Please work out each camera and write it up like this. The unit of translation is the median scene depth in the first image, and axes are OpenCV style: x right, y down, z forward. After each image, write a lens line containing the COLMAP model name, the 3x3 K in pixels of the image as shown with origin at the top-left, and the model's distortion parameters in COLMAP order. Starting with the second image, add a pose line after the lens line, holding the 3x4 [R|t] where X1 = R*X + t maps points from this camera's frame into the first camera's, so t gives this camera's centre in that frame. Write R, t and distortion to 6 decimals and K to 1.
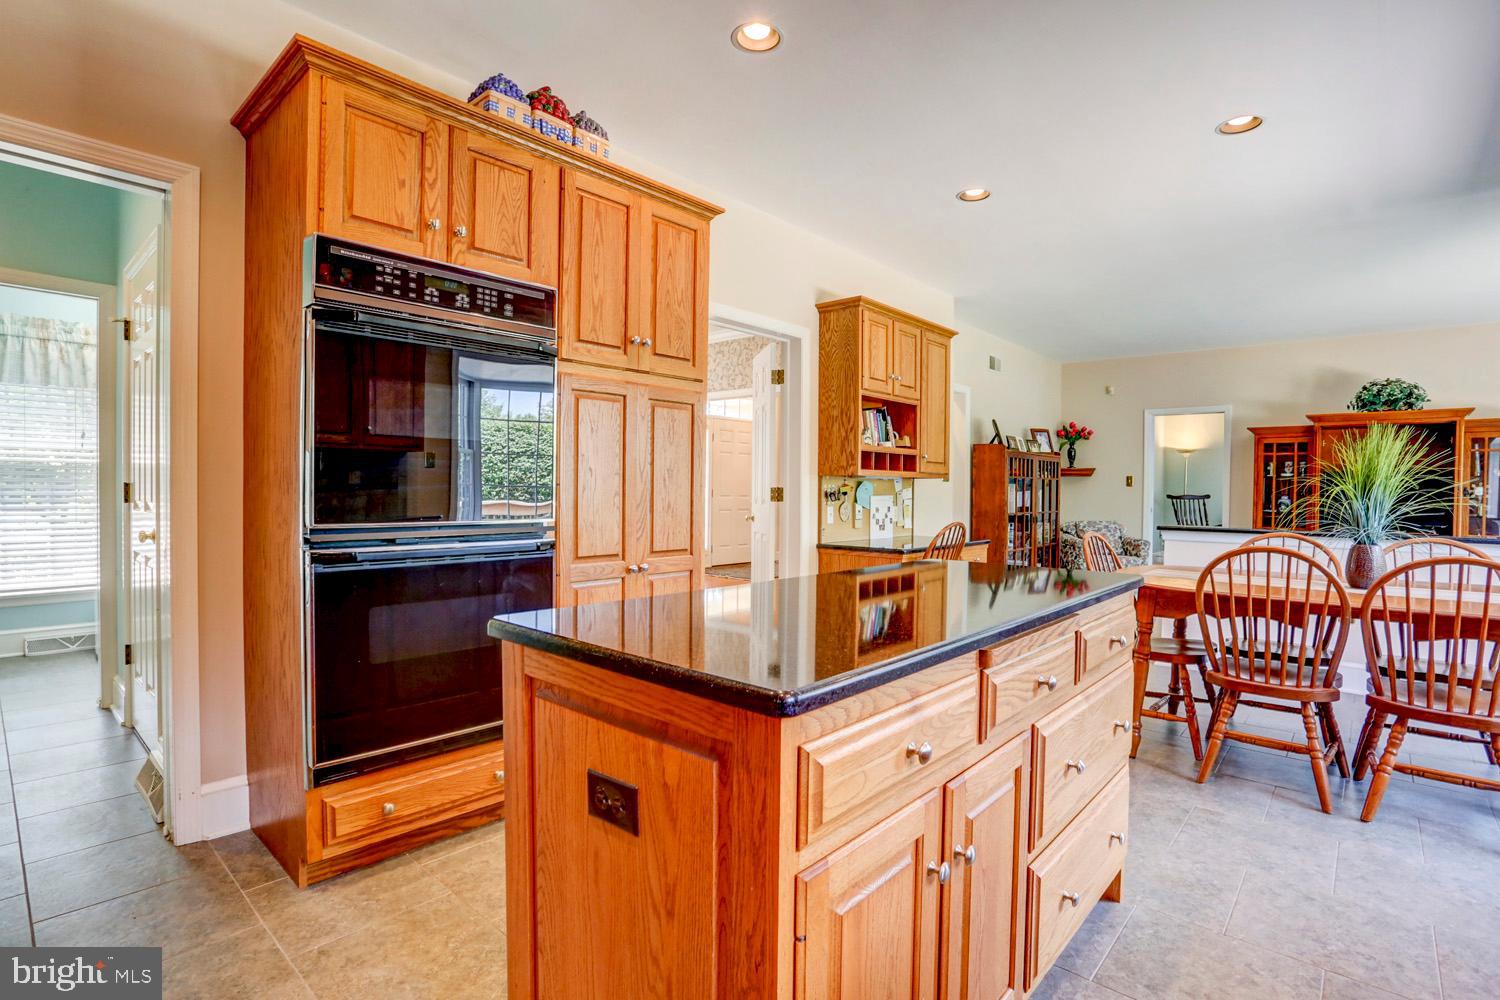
lens RADIAL K [[730.9, 0, 753.6], [0, 730.9, 505.5], [0, 0, 1]] dist [-0.064474, 0.024715]
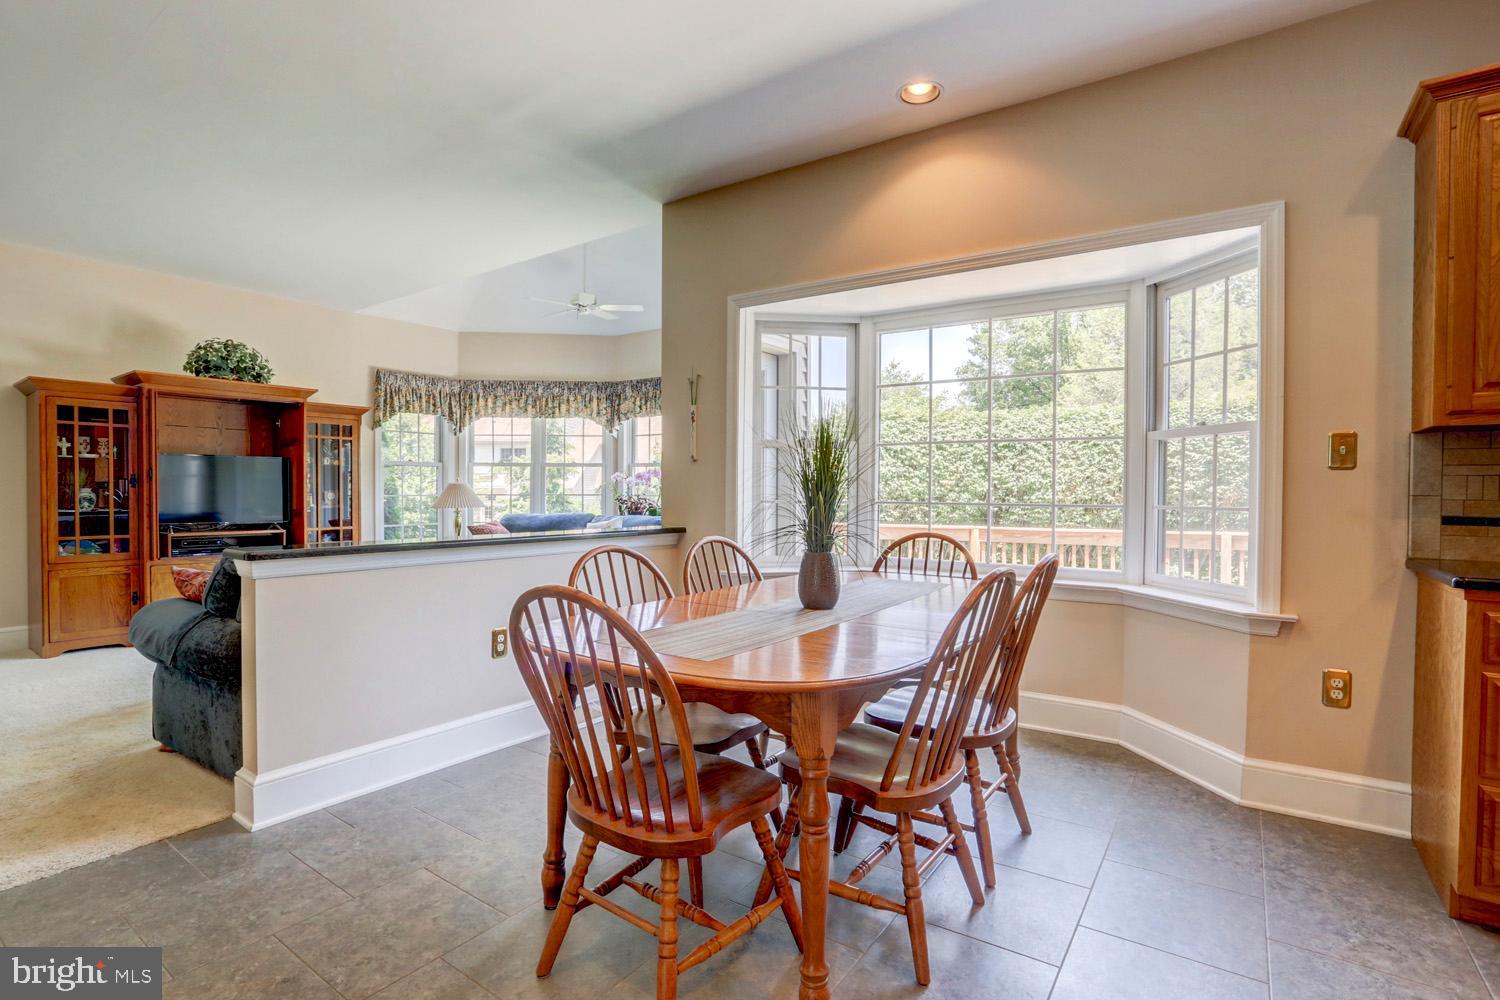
lens RADIAL K [[730.9, 0, 743.4], [0, 730.9, 502.3], [0, 0, 1]] dist [-0.064474, 0.024715]
pose [[-0.100302, -0.027214, 0.994585, 0.031560], [0.015405, 0.999464, 0.028901, -0.010151], [-0.994838, 0.018220, -0.099829, 0.508762]]
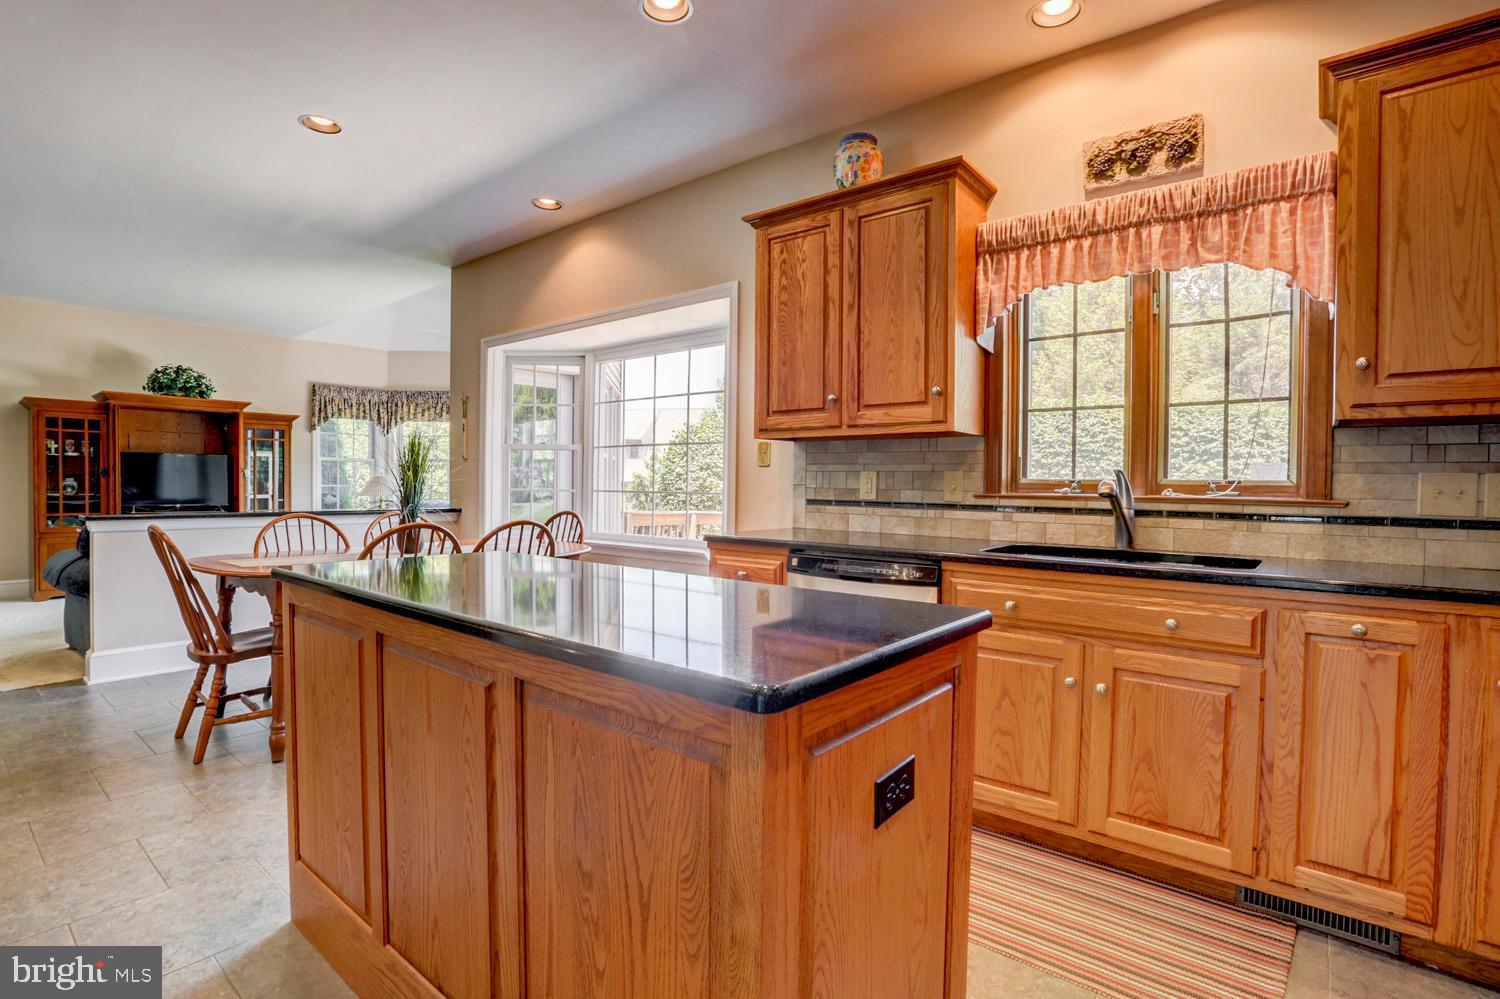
lens RADIAL K [[730.9, 0, 741.9], [0, 730.9, 498.3], [0, 0, 1]] dist [-0.064474, 0.024715]
pose [[-0.028214, -0.029484, 0.999167, -0.187990], [0.011006, 0.999495, 0.029804, -0.004762], [-0.999541, 0.011838, -0.027875, 0.195522]]
